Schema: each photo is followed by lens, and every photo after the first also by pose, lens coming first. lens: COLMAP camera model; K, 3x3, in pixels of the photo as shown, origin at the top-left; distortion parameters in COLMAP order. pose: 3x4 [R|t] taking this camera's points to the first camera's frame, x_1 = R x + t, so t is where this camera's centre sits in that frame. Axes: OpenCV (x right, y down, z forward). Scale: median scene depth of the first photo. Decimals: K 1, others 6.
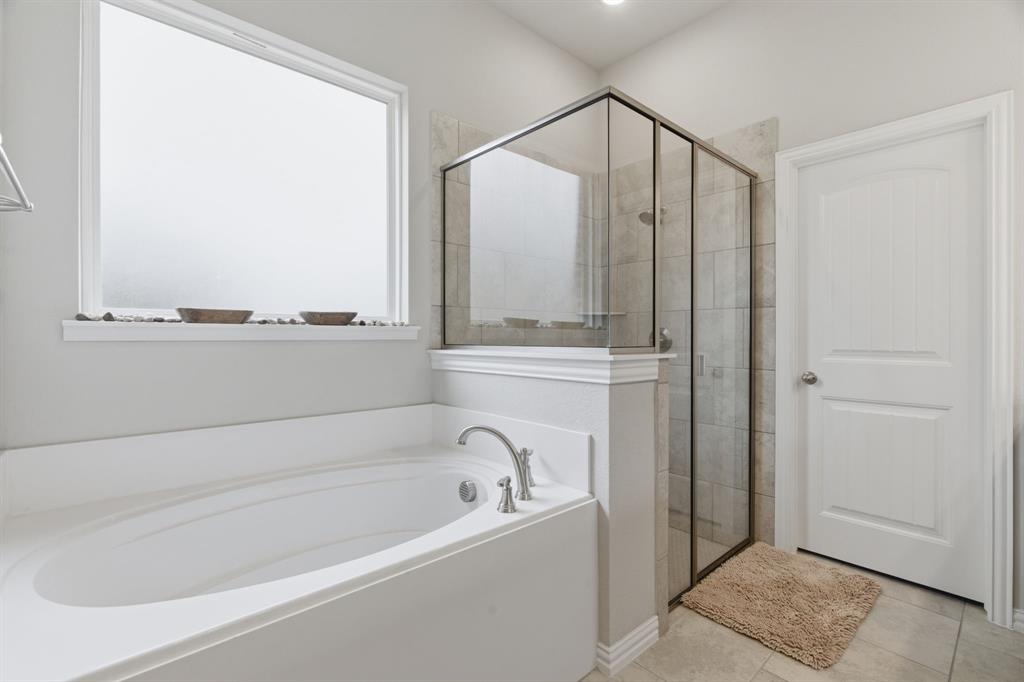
lens RADIAL K [[465.6, 0, 516.3], [0, 465.6, 339.0], [0, 0, 1]] dist [0.002694, -0.000583]
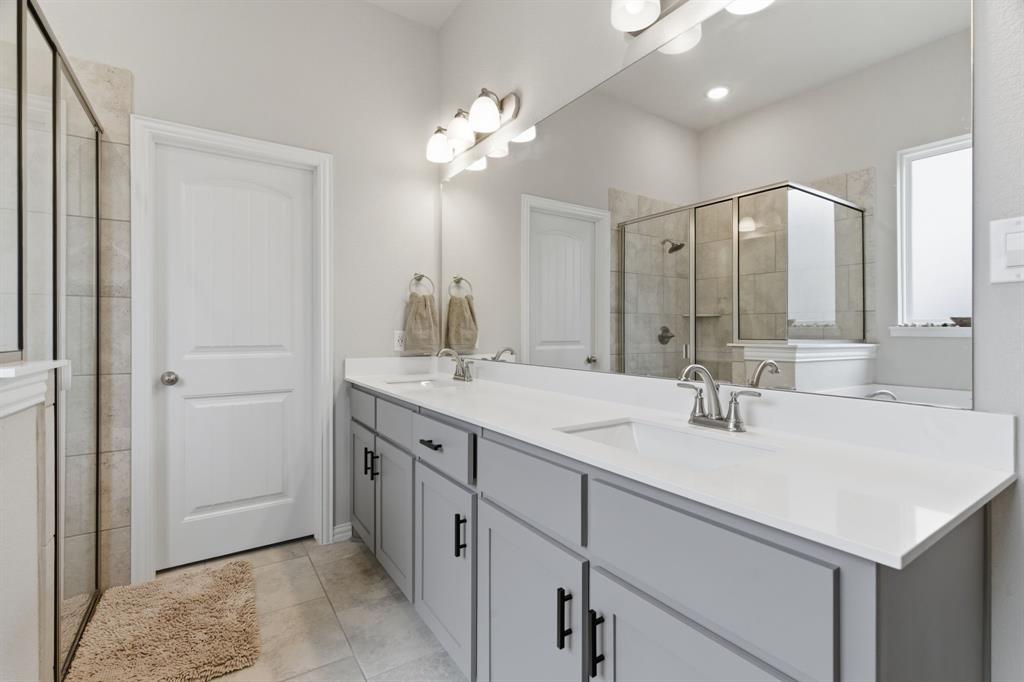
lens RADIAL K [[465.6, 0, 518.0], [0, 465.6, 334.4], [0, 0, 1]] dist [0.002694, -0.000583]
pose [[0.139608, -0.008504, 0.990170, -0.197855], [0.009411, 0.999929, 0.007261, -0.003123], [-0.990162, 0.008305, 0.139678, 0.216840]]
